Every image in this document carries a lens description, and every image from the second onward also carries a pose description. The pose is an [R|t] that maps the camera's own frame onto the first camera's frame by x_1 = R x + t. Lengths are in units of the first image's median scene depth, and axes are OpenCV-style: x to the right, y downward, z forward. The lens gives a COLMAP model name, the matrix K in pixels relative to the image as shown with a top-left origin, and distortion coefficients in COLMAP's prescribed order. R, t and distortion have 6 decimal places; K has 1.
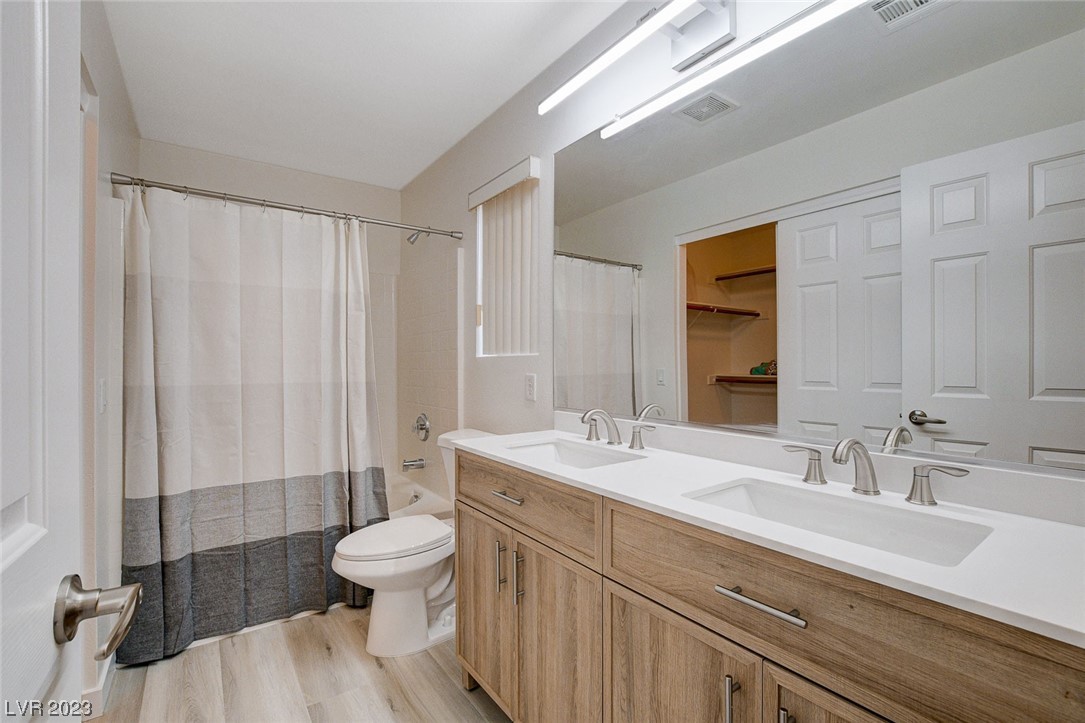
lens RADIAL K [[474.5, 0, 543.2], [0, 474.5, 365.4], [0, 0, 1]] dist [-0.023110, 0.006252]
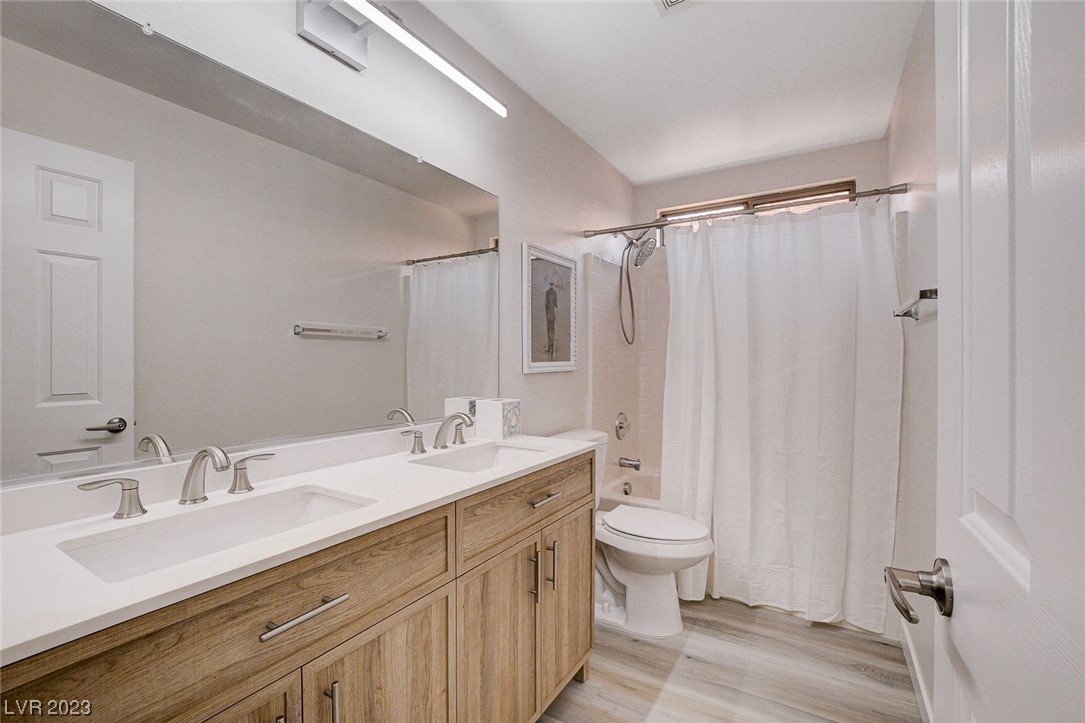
lens RADIAL K [[474.5, 0, 550.6], [0, 474.5, 360.1], [0, 0, 1]] dist [-0.023110, 0.006252]
pose [[-0.398326, 0.023694, 0.916938, -0.581200], [0.018773, 0.999668, -0.017676, 0.005355], [-0.917052, 0.010173, -0.398638, 0.819463]]
